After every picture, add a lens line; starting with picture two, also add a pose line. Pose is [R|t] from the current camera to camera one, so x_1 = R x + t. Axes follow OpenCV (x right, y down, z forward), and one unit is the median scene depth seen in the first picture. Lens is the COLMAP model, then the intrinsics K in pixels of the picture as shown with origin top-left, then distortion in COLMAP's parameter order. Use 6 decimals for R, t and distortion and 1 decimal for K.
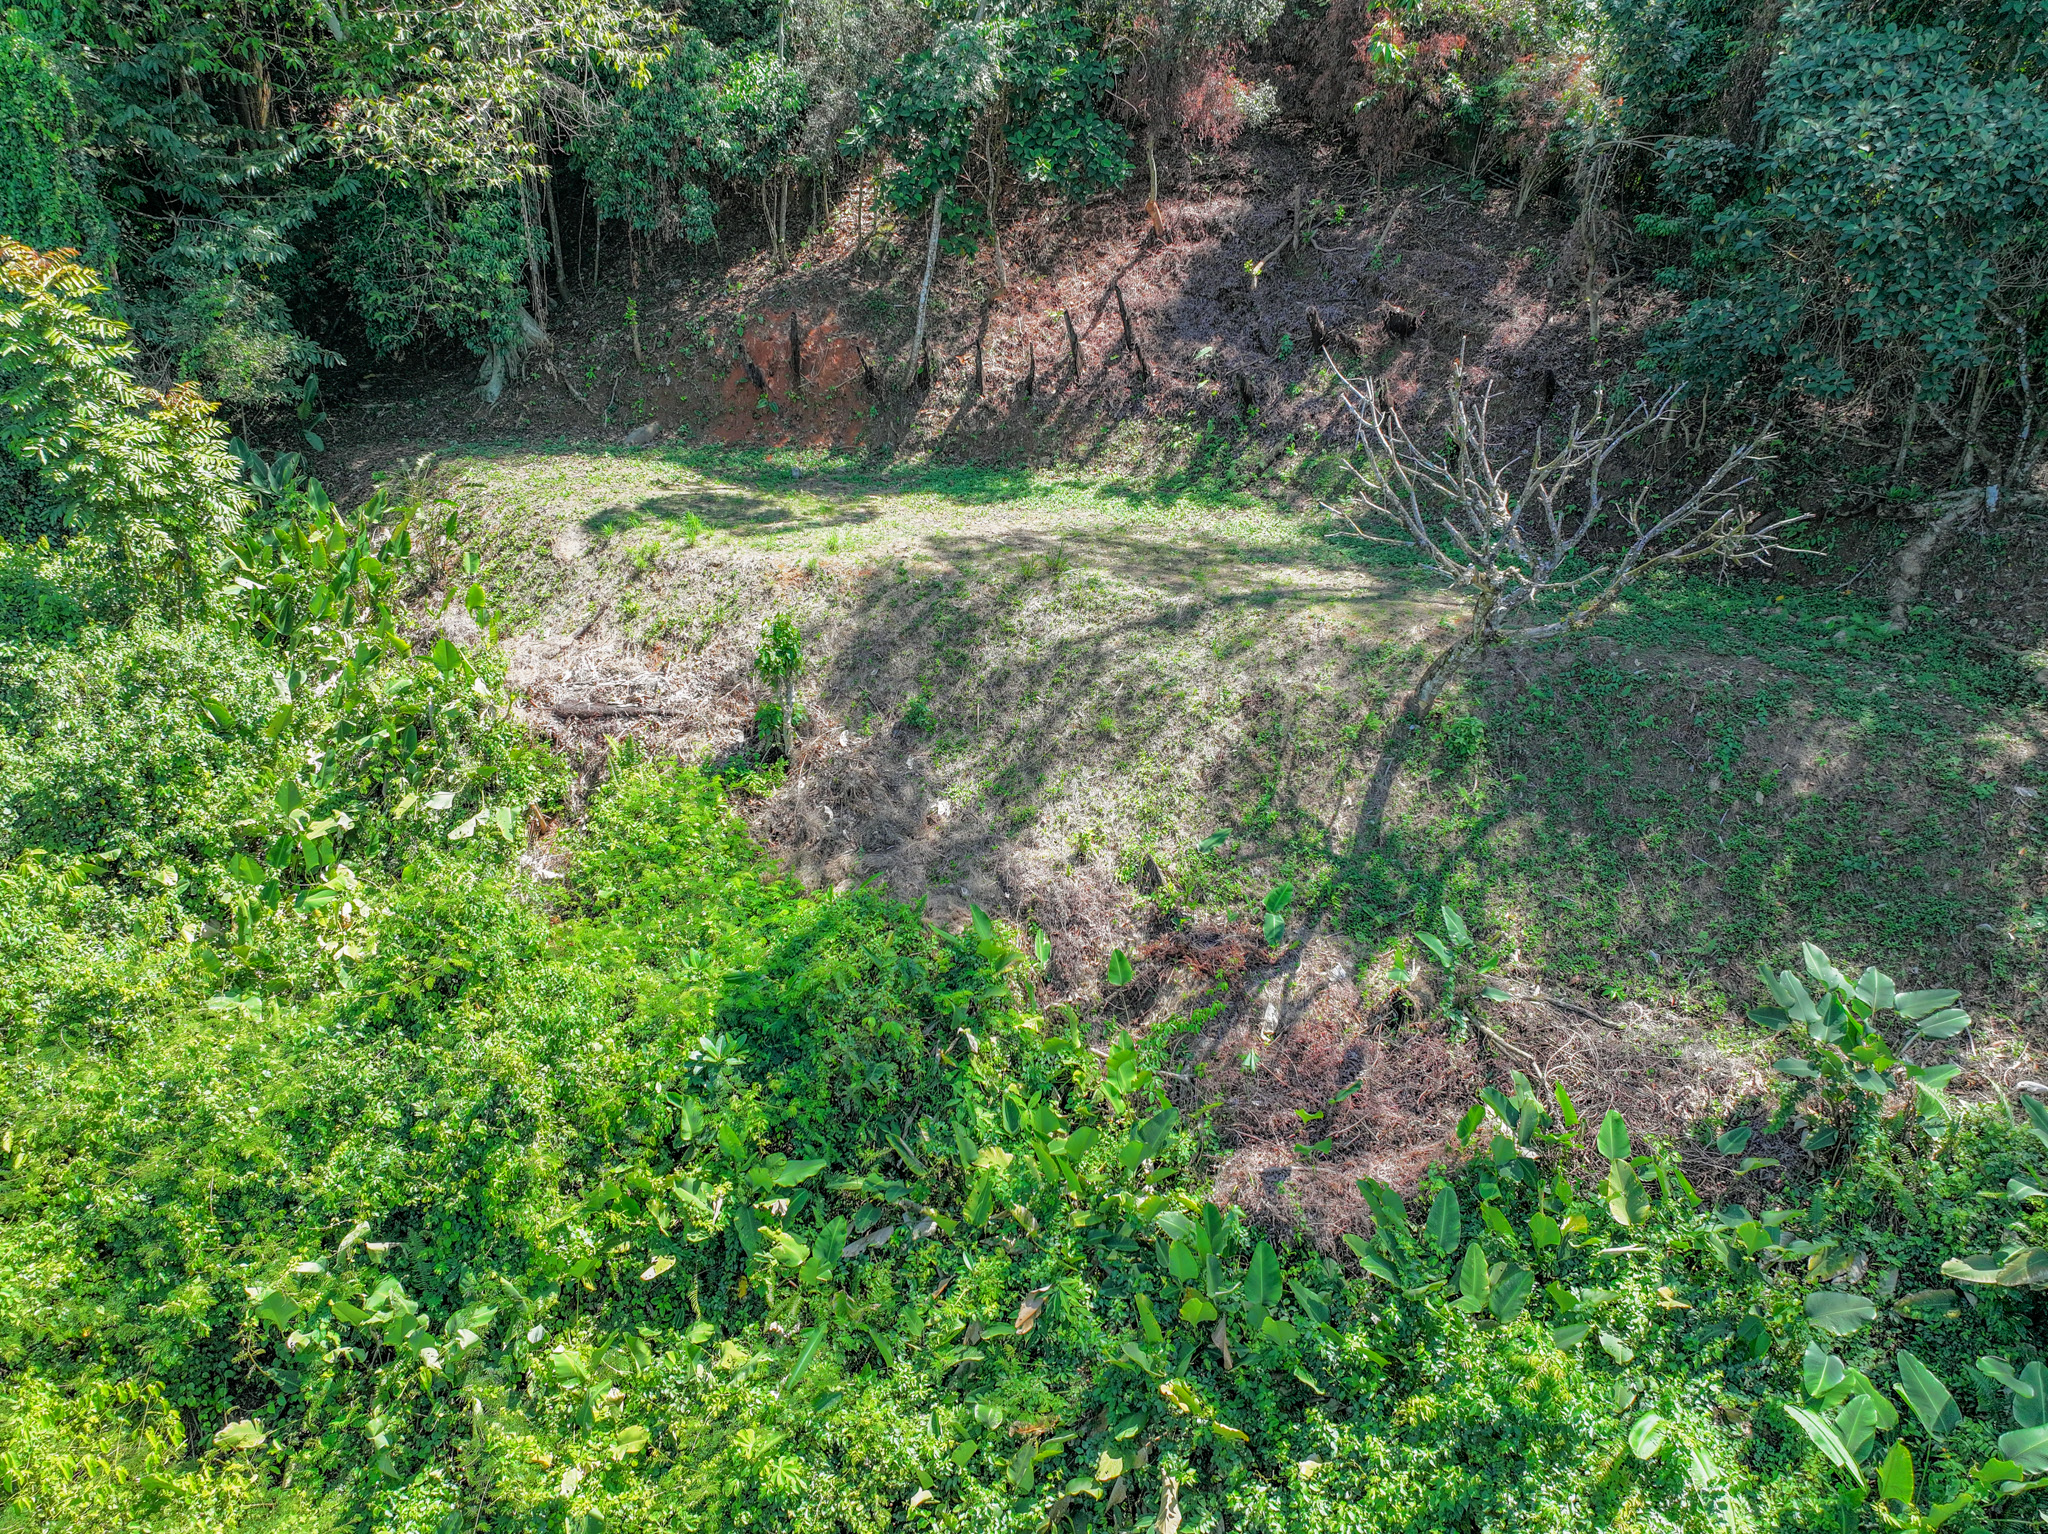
lens RADIAL K [[1434.8, 0, 1029.5], [0, 1434.8, 762.6], [0, 0, 1]] dist [0.004759, 0.007005]
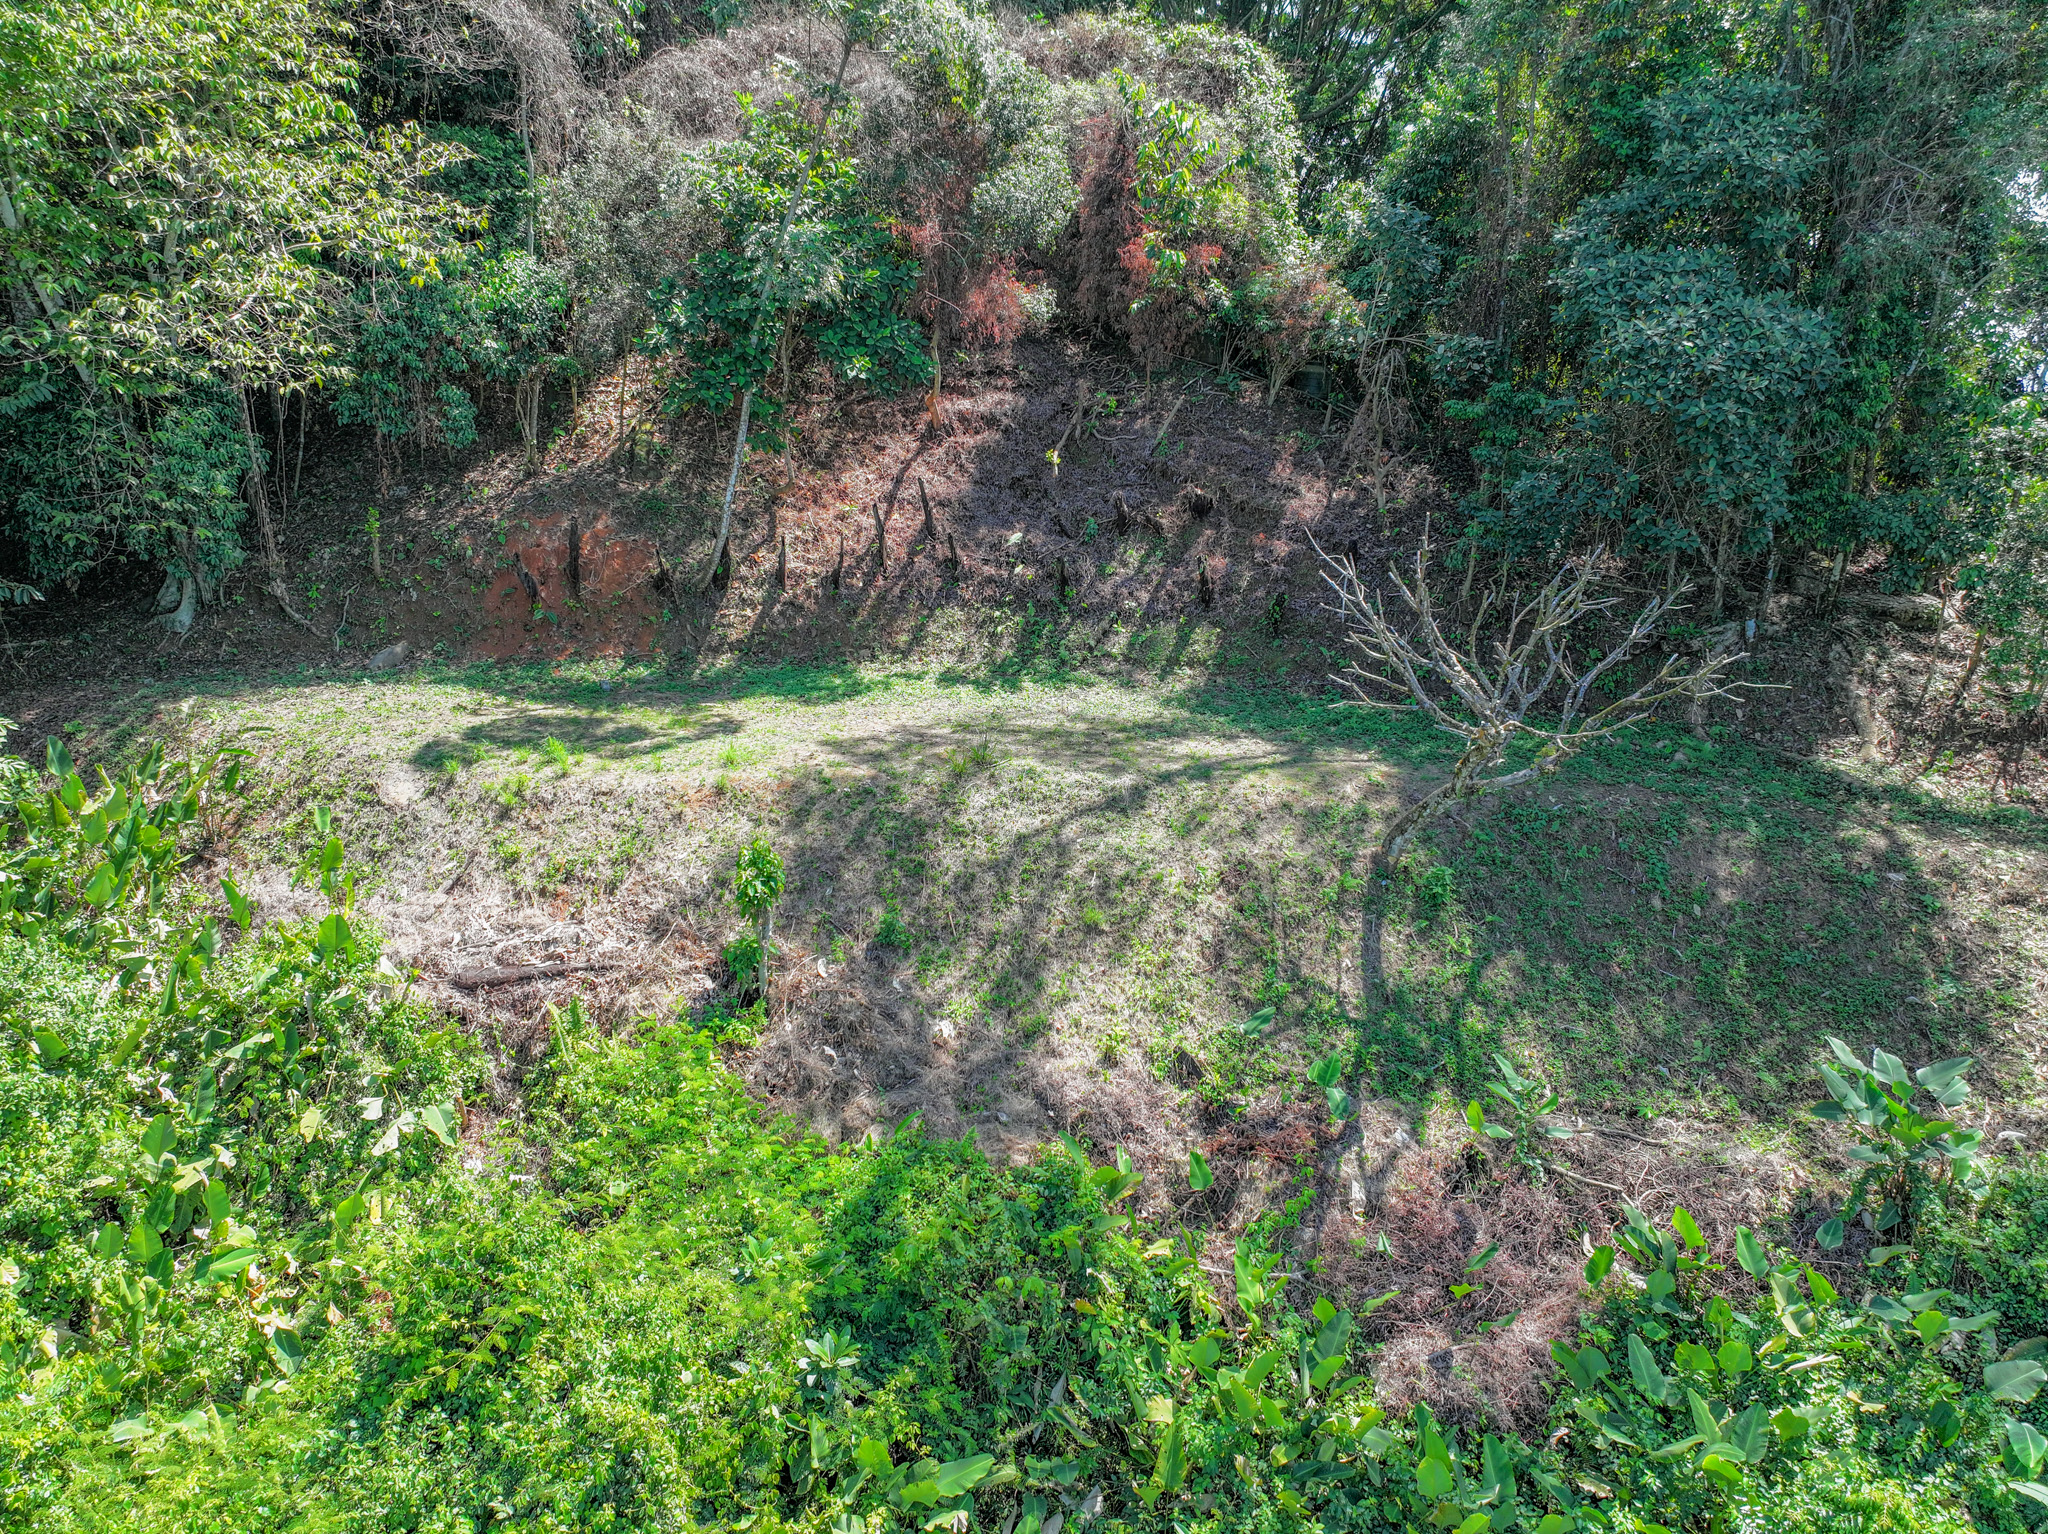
lens RADIAL K [[1434.8, 0, 1029.5], [0, 1434.8, 762.6], [0, 0, 1]] dist [0.004759, 0.007005]
pose [[0.949265, -0.091805, 0.300779, -0.257529], [0.127677, 0.986575, -0.101823, -0.034738], [-0.287393, 0.135060, 0.948243, 0.079984]]
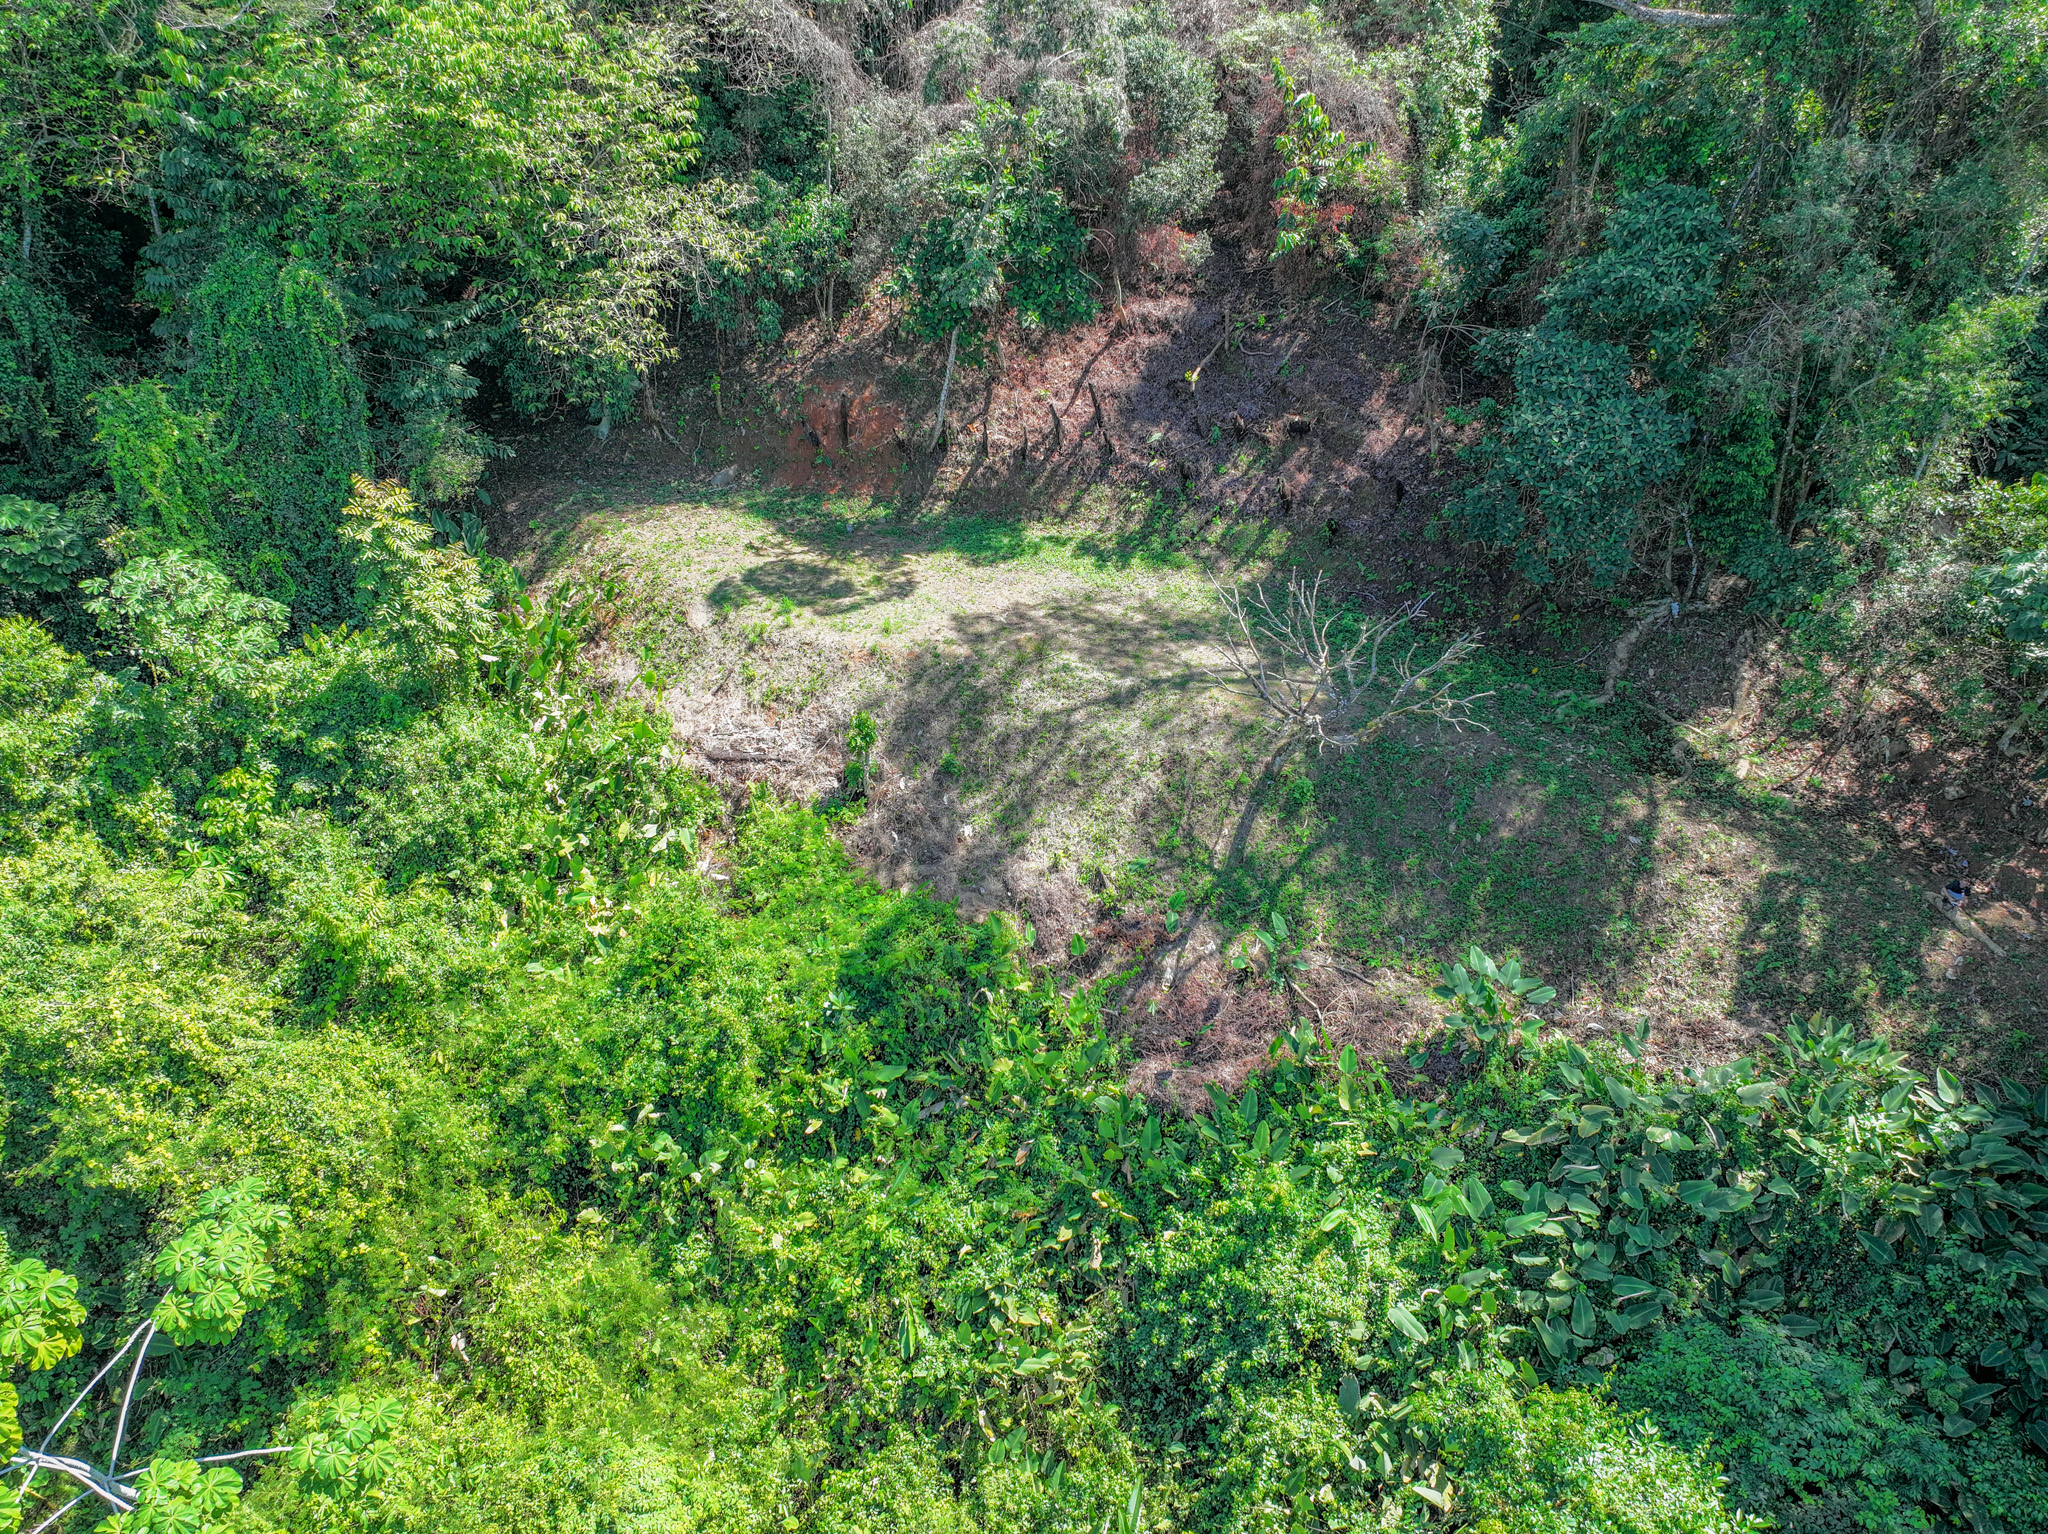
lens RADIAL K [[1434.8, 0, 1029.5], [0, 1434.8, 762.6], [0, 0, 1]] dist [0.004759, 0.007005]
pose [[0.999997, -0.000673, 0.002523, 0.002628], [0.000269, 0.987675, 0.156517, -0.270160], [-0.002597, -0.156516, 0.987672, -0.496565]]
